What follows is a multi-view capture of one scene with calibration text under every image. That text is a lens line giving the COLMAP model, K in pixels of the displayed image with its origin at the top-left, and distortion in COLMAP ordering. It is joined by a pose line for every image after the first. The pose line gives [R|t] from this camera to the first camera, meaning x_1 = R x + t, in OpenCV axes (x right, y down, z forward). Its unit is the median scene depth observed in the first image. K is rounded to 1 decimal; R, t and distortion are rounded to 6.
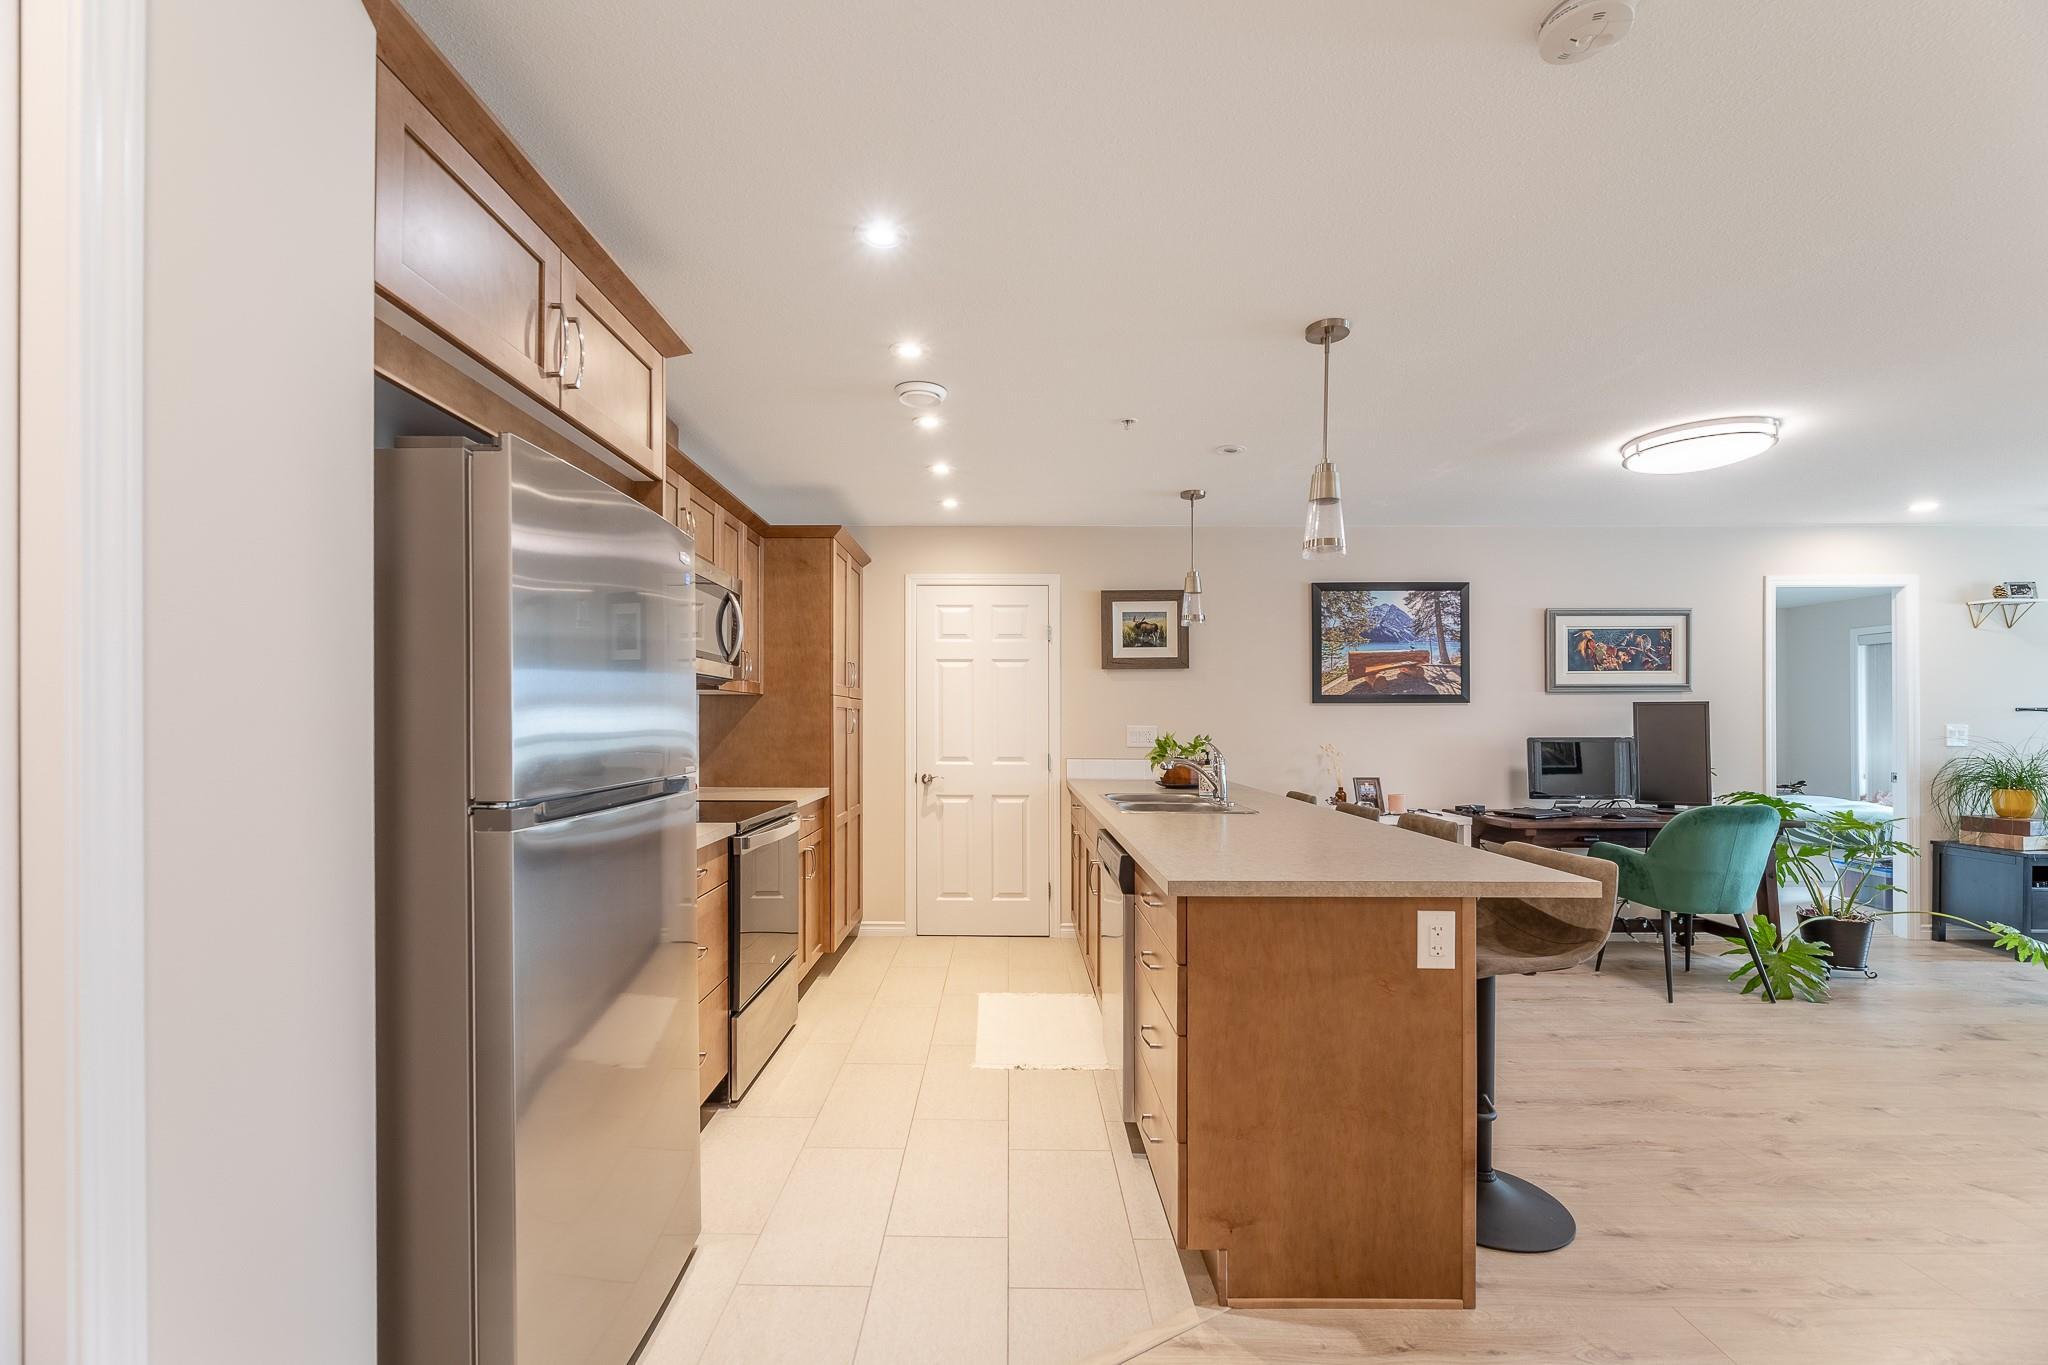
lens RADIAL K [[849.8, 0, 990.6], [0, 849.8, 720.9], [0, 0, 1]] dist [0.002131, -0.000211]
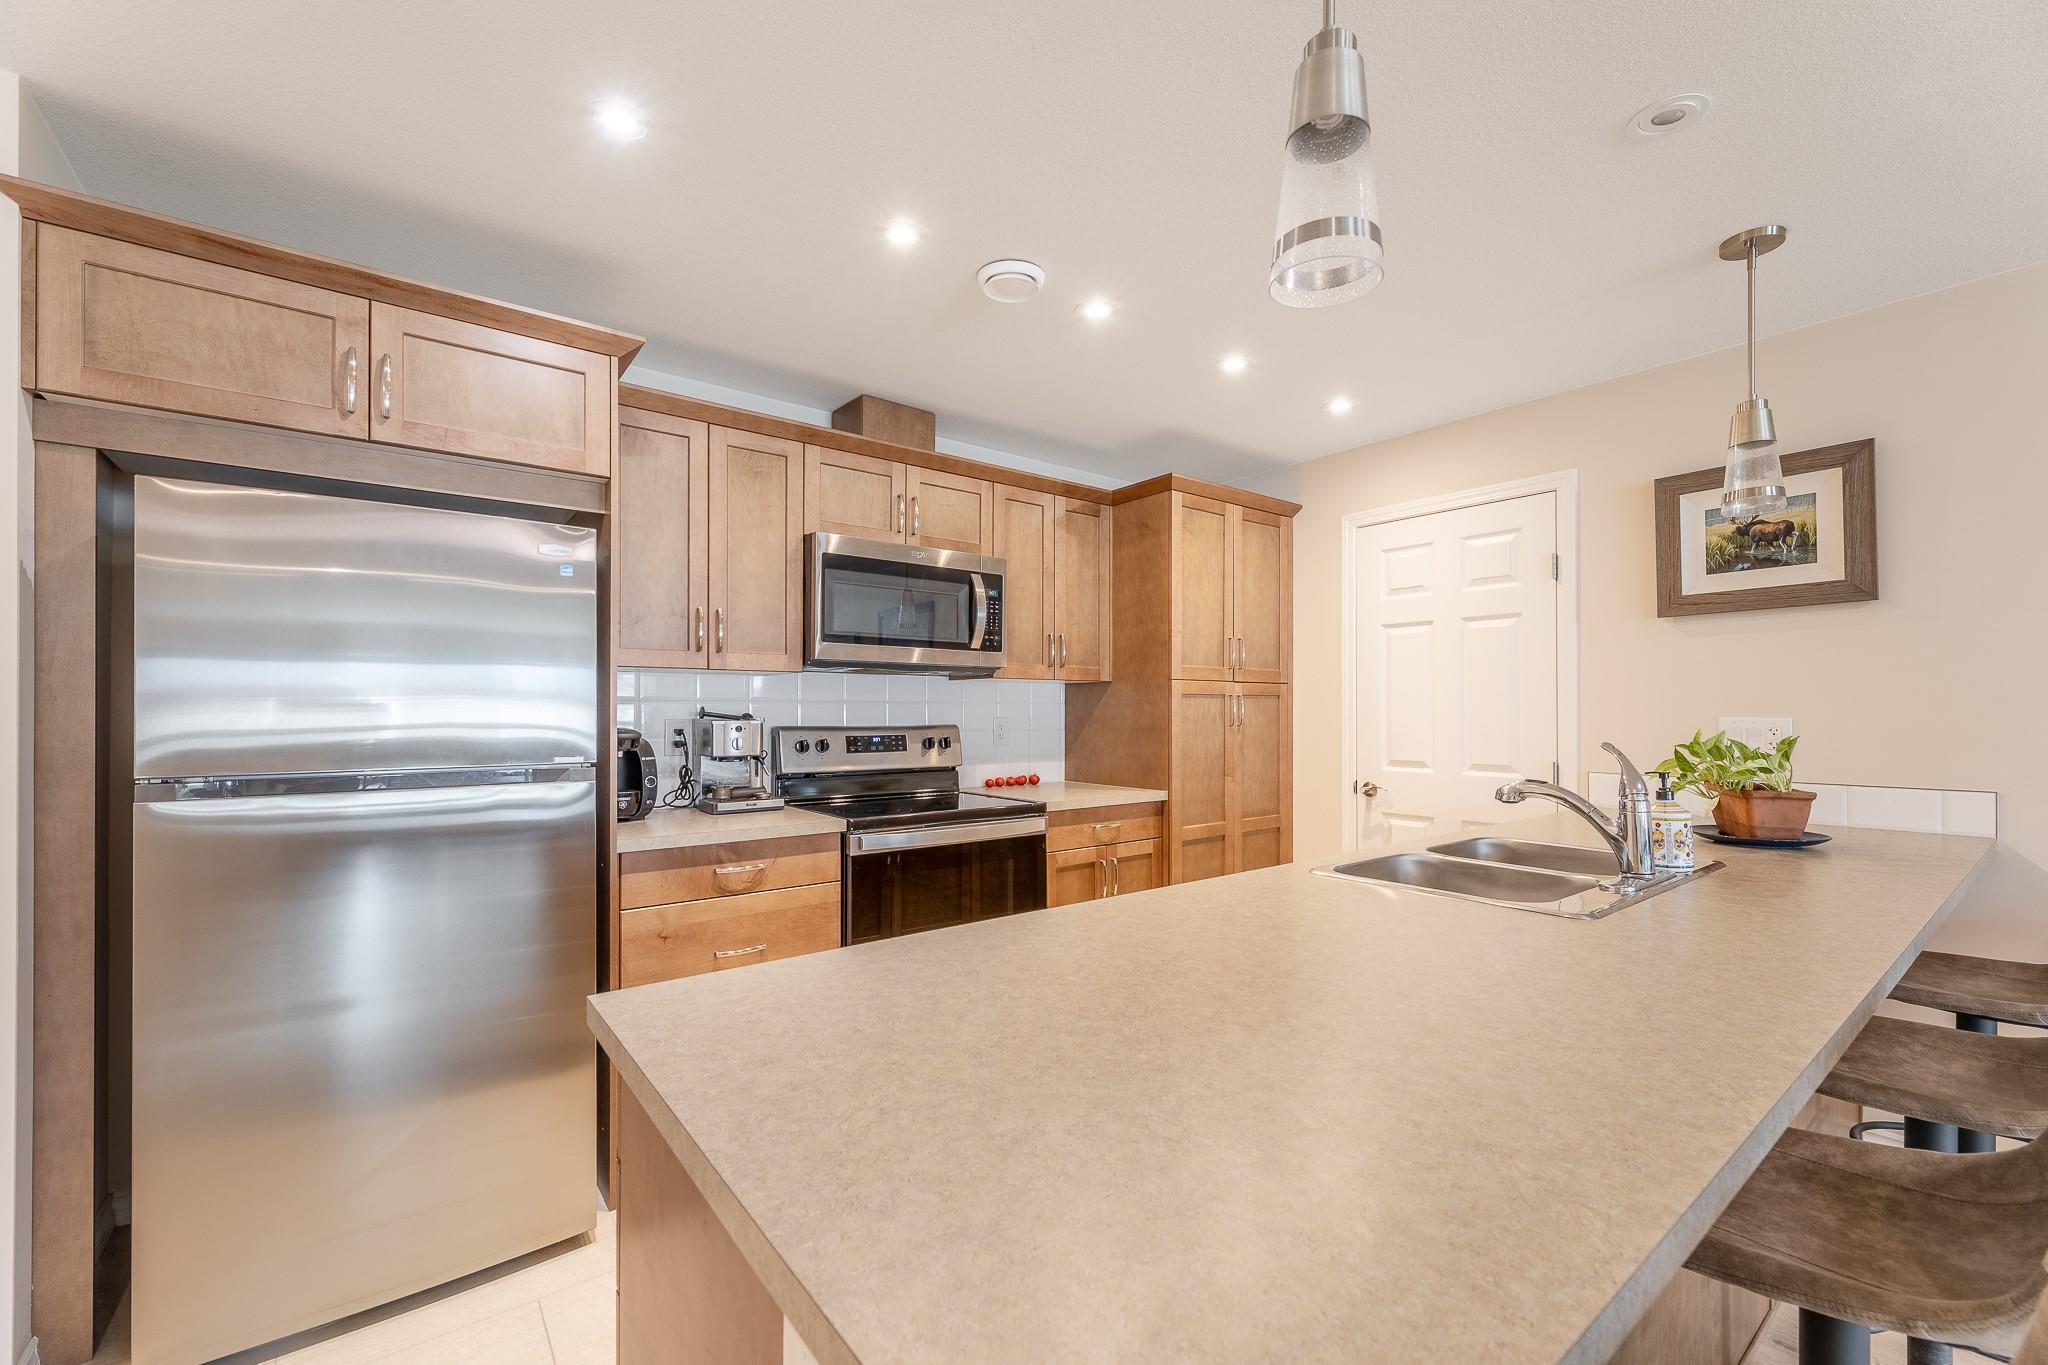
lens RADIAL K [[849.8, 0, 1046.5], [0, 849.8, 714.7], [0, 0, 1]] dist [0.002131, -0.000211]
pose [[0.631990, -0.001305, -0.774976, 0.315903], [0.002603, 0.999997, 0.000439, 0.002084], [0.774972, -0.002294, 0.631991, 0.333214]]
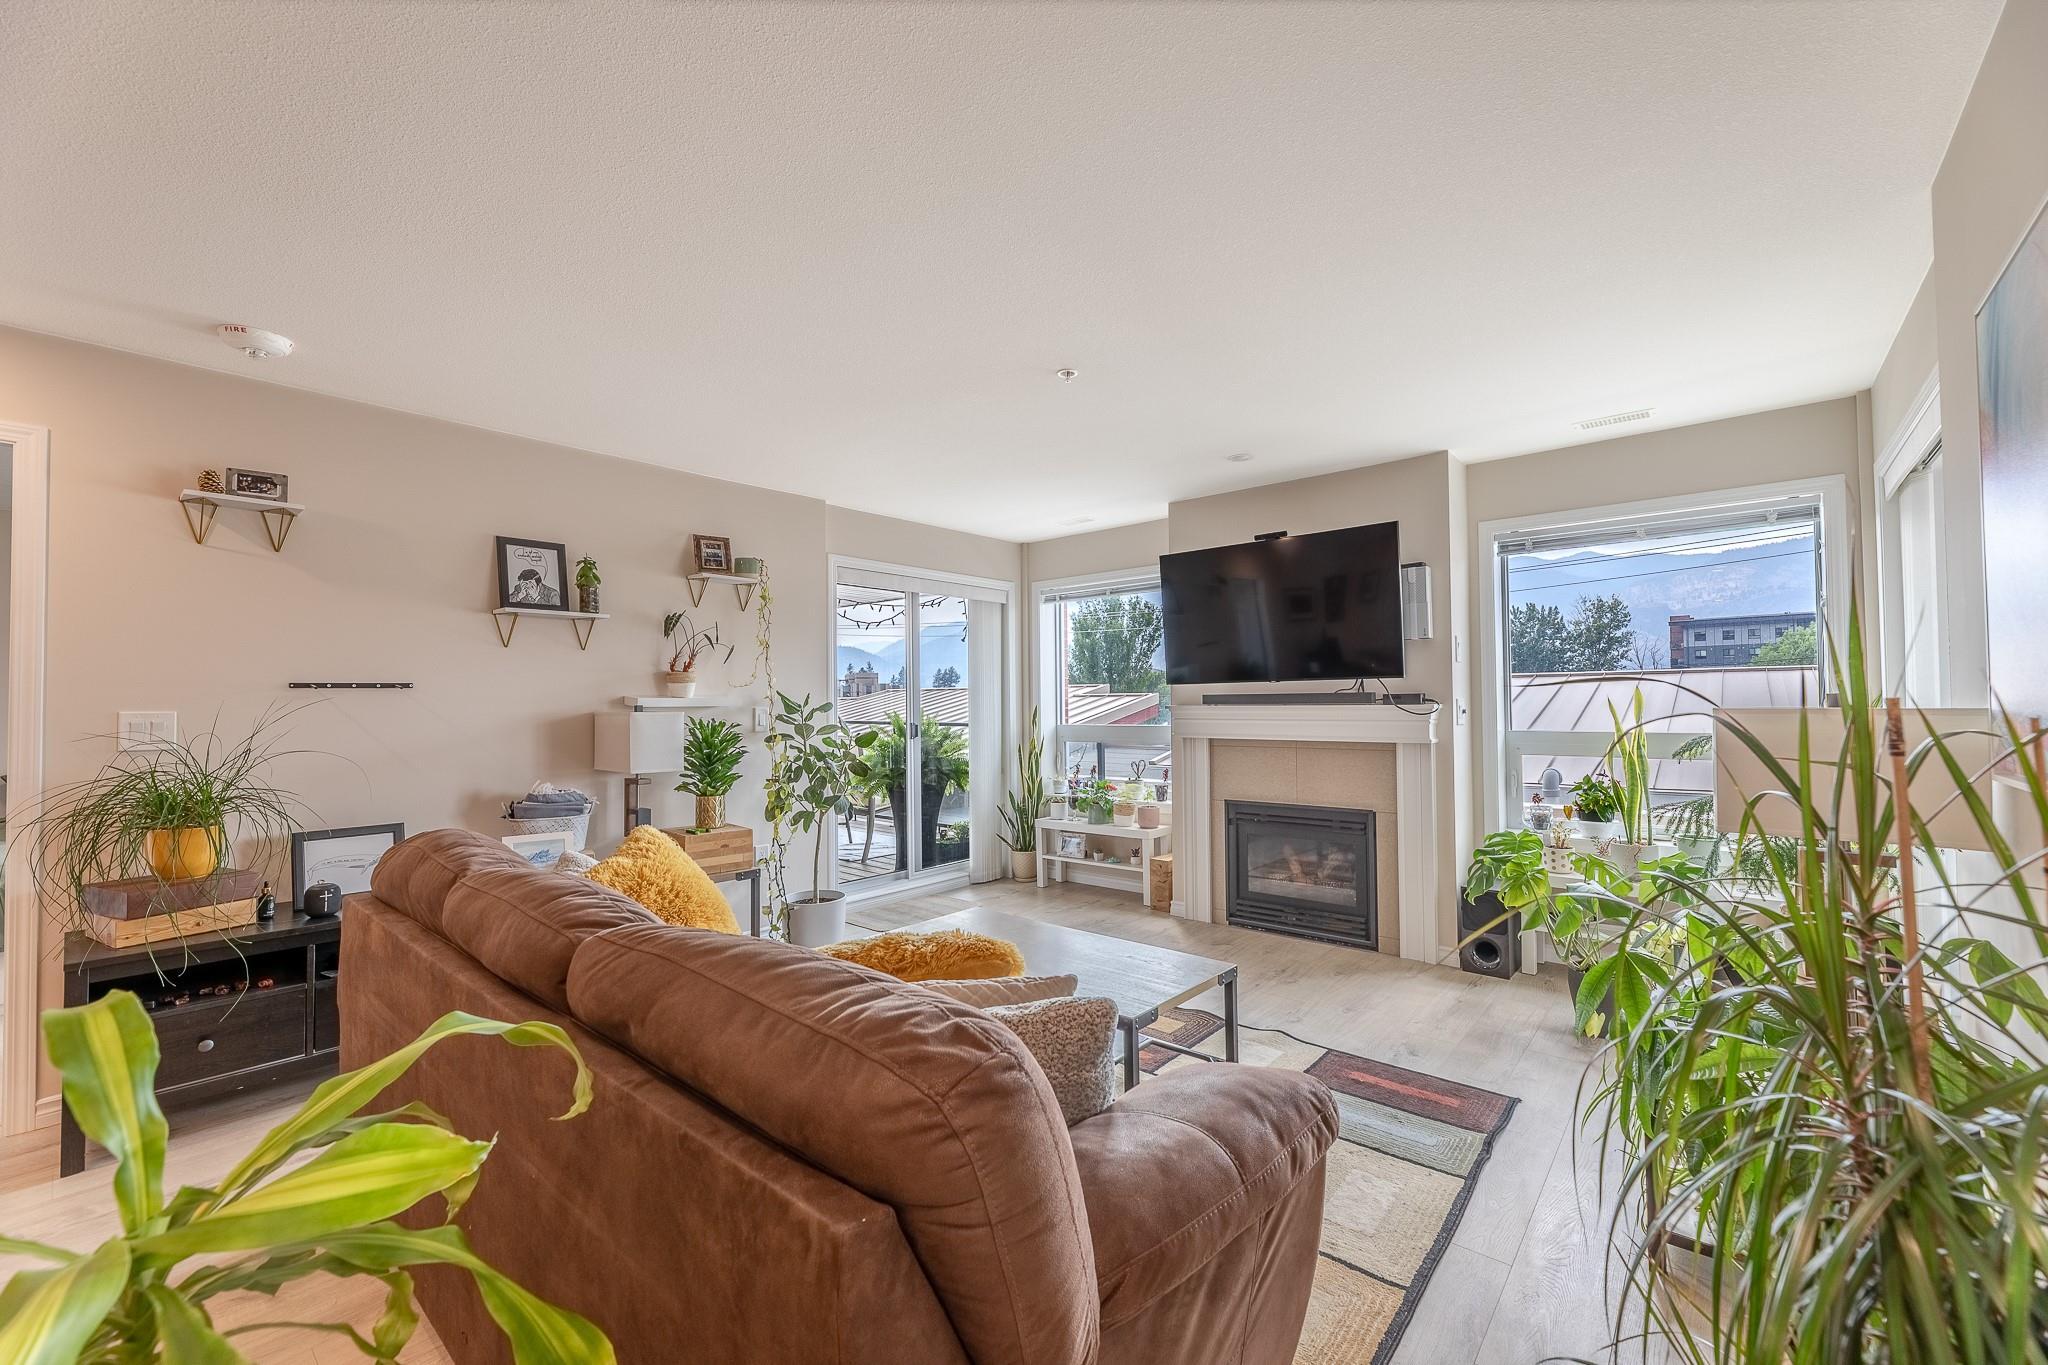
lens RADIAL K [[849.8, 0, 1016.1], [0, 849.8, 685.1], [0, 0, 1]] dist [0.002131, -0.000211]
pose [[0.641481, 0.010659, 0.767065, 1.061590], [0.009360, 0.999720, -0.021719, 0.004779], [-0.767082, 0.021112, 0.641202, 0.205928]]
